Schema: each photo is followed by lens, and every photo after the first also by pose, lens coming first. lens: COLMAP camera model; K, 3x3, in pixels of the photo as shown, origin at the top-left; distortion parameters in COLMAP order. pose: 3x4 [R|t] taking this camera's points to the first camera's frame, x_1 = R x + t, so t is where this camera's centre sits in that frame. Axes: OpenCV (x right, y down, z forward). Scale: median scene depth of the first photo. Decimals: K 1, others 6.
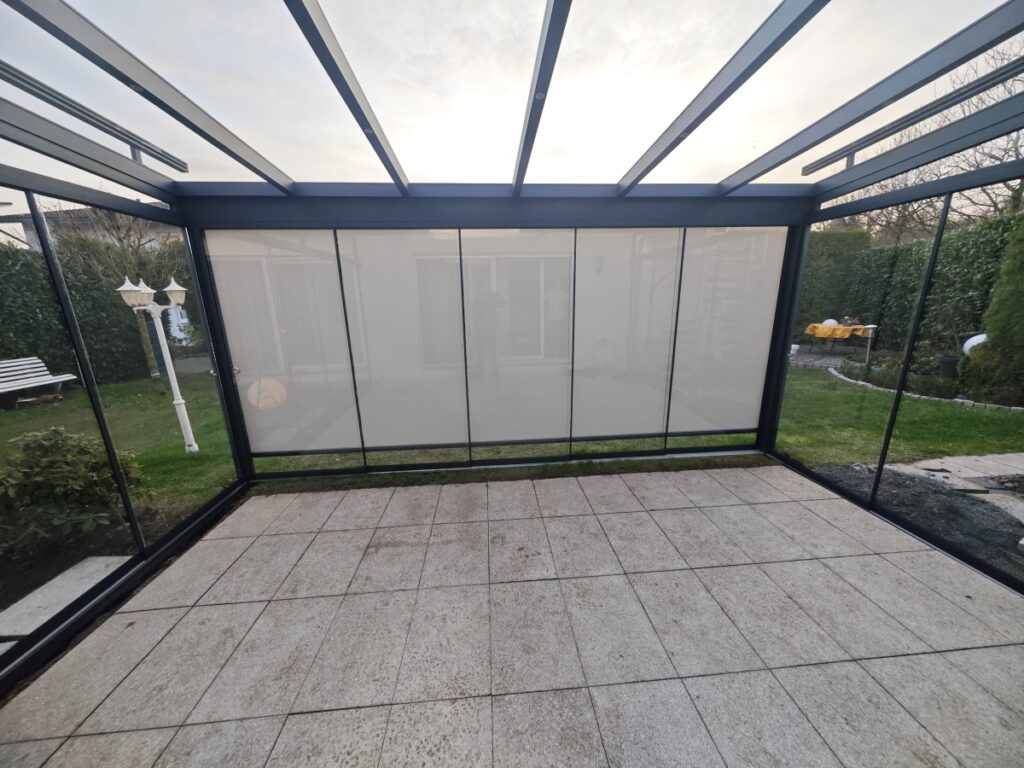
lens RADIAL K [[357.3, 0, 516.8], [0, 357.3, 383.1], [0, 0, 1]] dist [-0.000227, 0.000108]
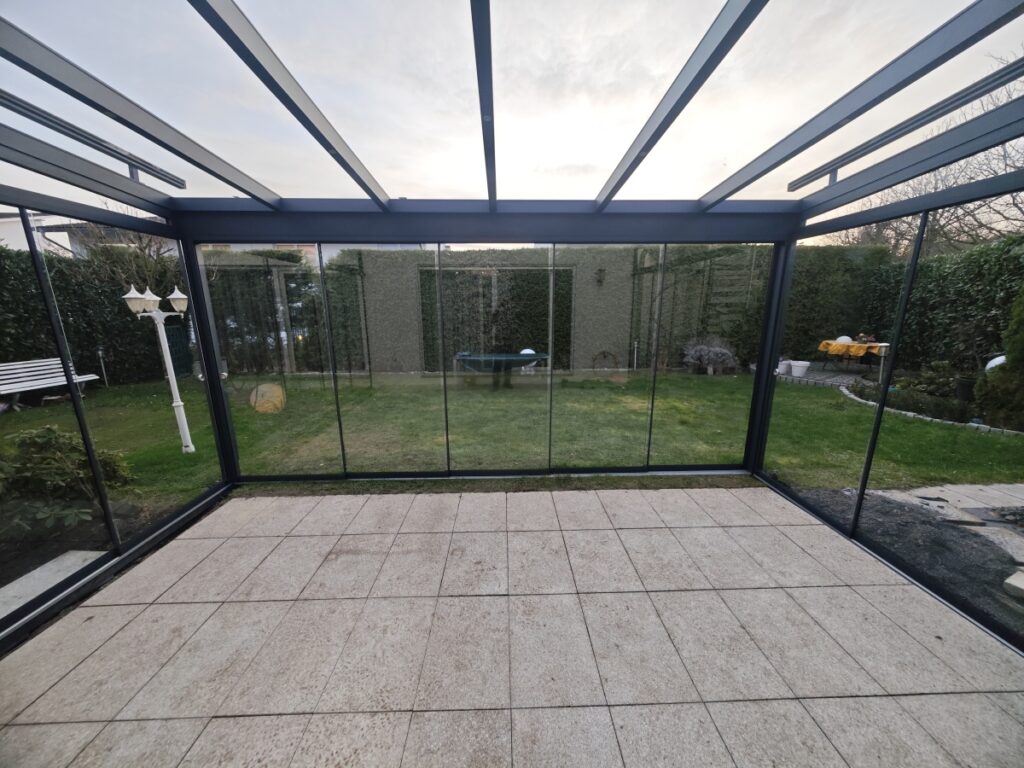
lens RADIAL K [[357.3, 0, 516.8], [0, 357.3, 383.1], [0, 0, 1]] dist [-0.000227, 0.000108]
pose [[0.998664, 0.024793, -0.045329, 0.141723], [-0.026015, 0.999308, -0.026579, -0.010607], [0.044638, 0.027722, 0.998618, -0.002206]]
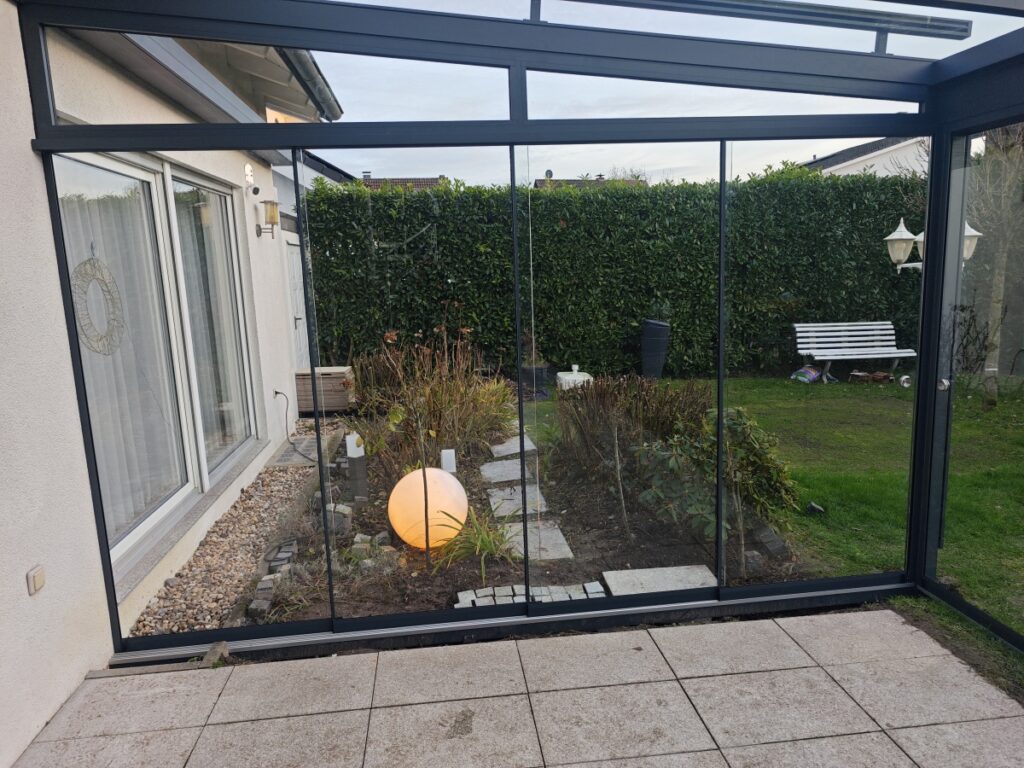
lens RADIAL K [[689.7, 0, 509.5], [0, 689.7, 385.4], [0, 0, 1]] dist [0.034523, -0.042483]
pose [[0.032524, 0.189740, -0.981296, 0.286070], [-0.204492, 0.962309, 0.179291, -0.110256], [0.978328, 0.194836, 0.070098, 0.343946]]
